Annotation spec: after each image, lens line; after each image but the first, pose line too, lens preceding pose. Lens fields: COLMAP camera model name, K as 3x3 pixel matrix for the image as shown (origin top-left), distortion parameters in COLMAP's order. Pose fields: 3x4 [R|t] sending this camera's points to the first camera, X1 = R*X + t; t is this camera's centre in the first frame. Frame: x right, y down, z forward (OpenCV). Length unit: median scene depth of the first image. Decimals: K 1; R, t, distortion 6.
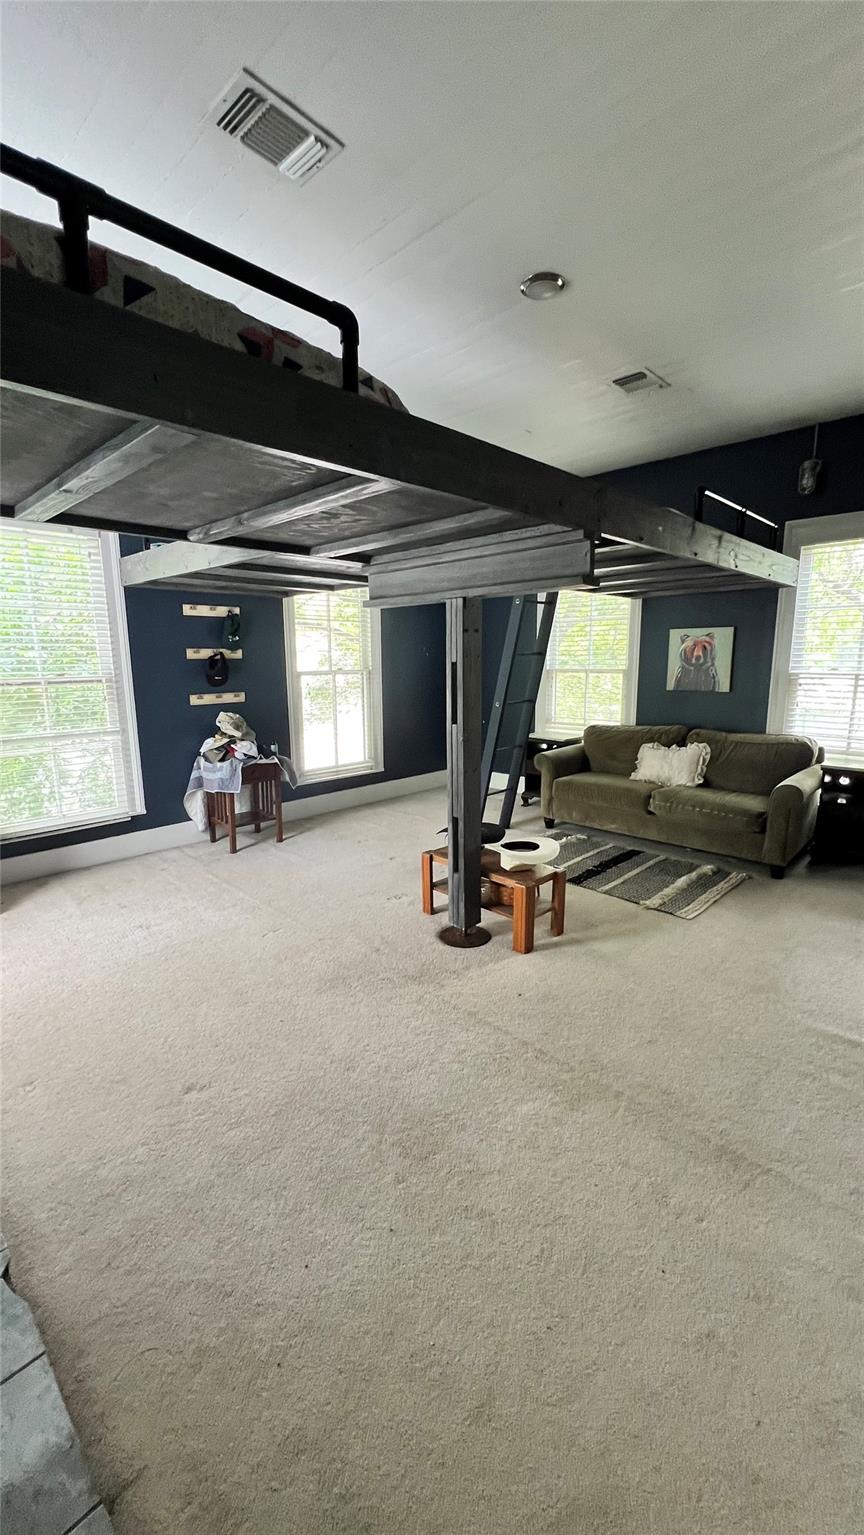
lens RADIAL K [[612.0, 0, 430.2], [0, 612.0, 770.6], [0, 0, 1]] dist [-0.001841, 0.000530]
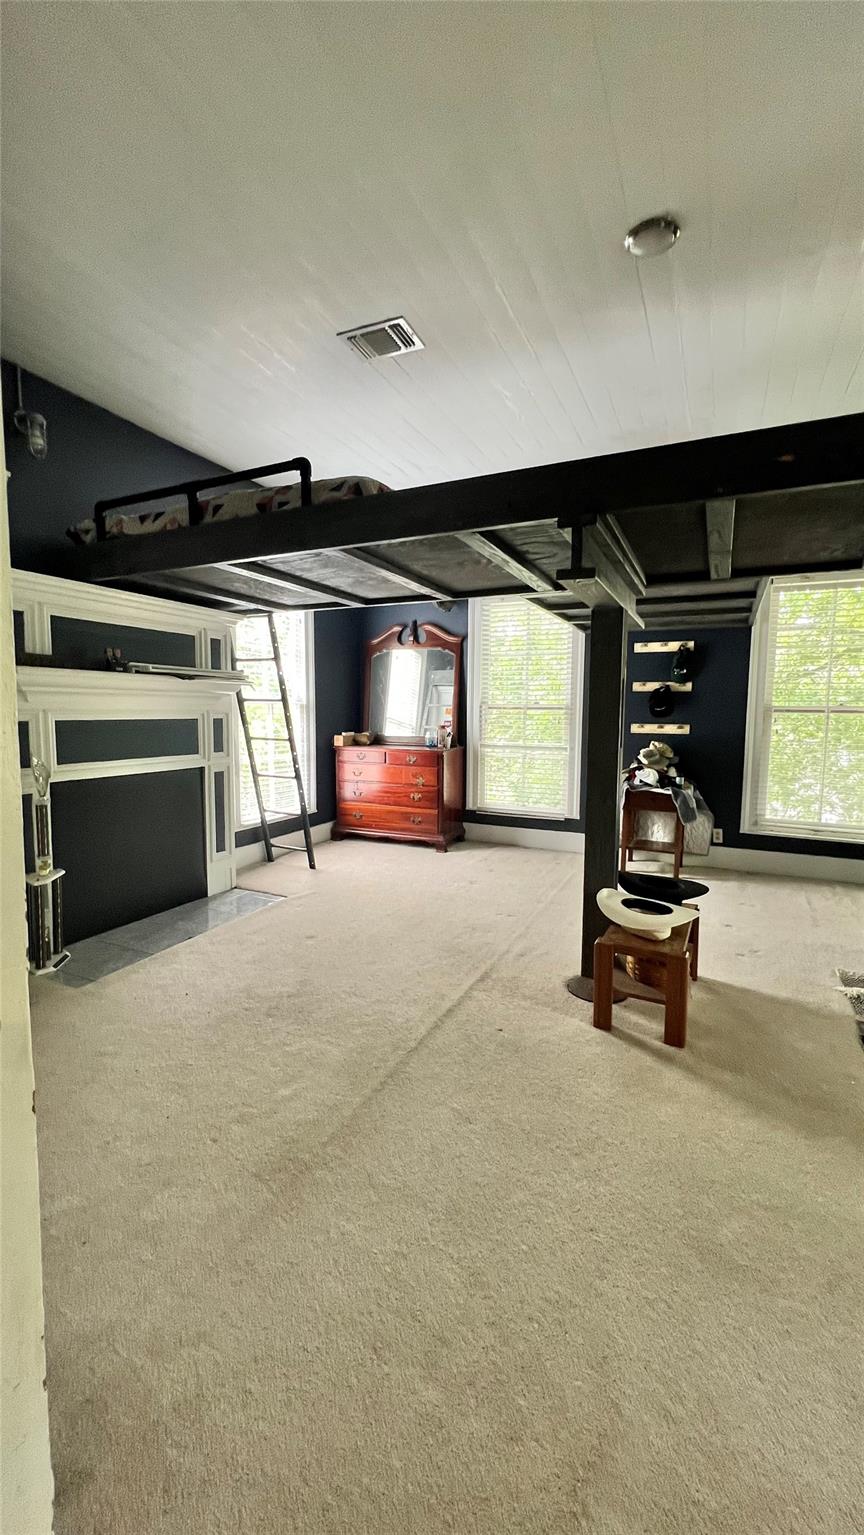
lens RADIAL K [[612.0, 0, 429.1], [0, 612.0, 772.8], [0, 0, 1]] dist [-0.001841, 0.000530]
pose [[0.319201, 0.109394, -0.941352, 0.542834], [-0.185850, 0.981253, 0.051011, -0.024706], [0.929285, 0.158668, 0.333548, 0.304349]]
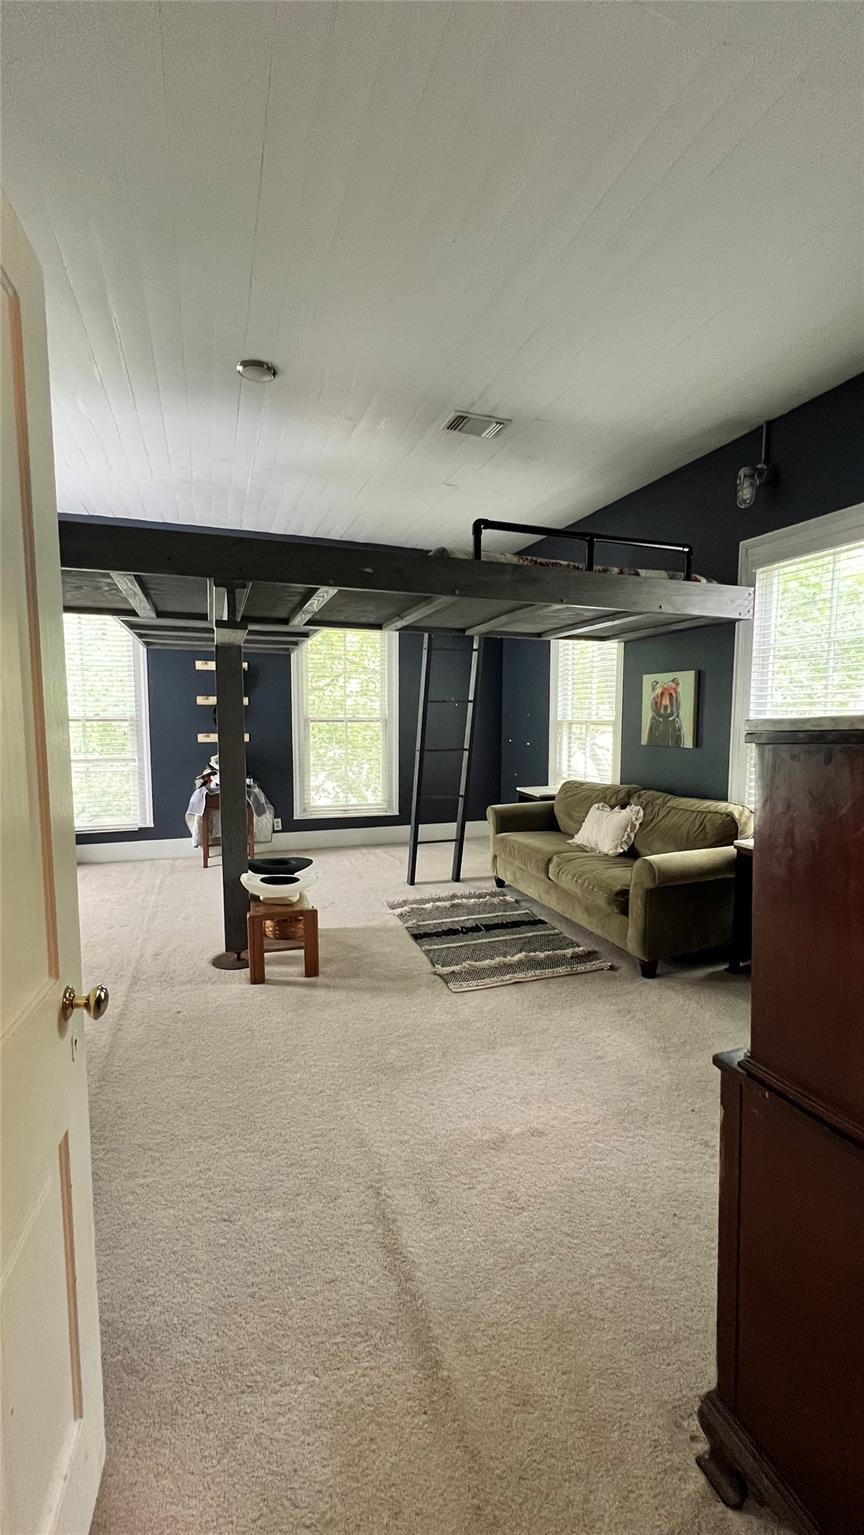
lens RADIAL K [[612.0, 0, 429.9], [0, 612.0, 773.8], [0, 0, 1]] dist [-0.001841, 0.000530]
pose [[0.896437, 0.055016, -0.439744, 0.562708], [-0.092936, 0.993538, -0.065153, -0.007617], [0.433318, 0.099274, 0.895757, 0.115565]]
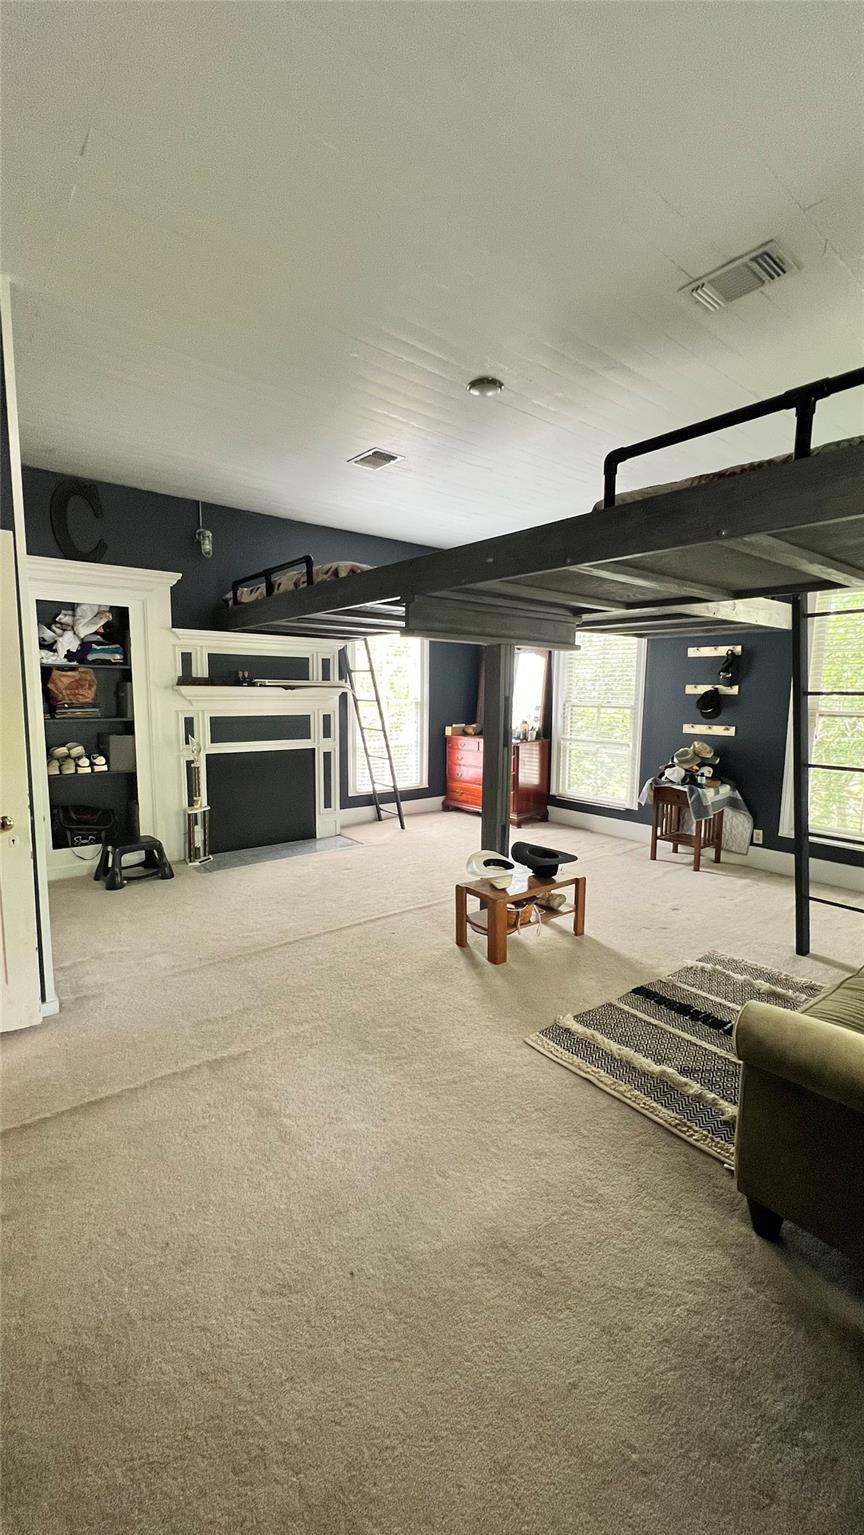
lens RADIAL K [[612.0, 0, 431.0], [0, 612.0, 772.0], [0, 0, 1]] dist [-0.001841, 0.000530]
pose [[-0.120723, 0.140081, -0.982753, 0.834060], [-0.192826, 0.967828, 0.161640, -0.130782], [0.973778, 0.209014, -0.089828, 0.651838]]
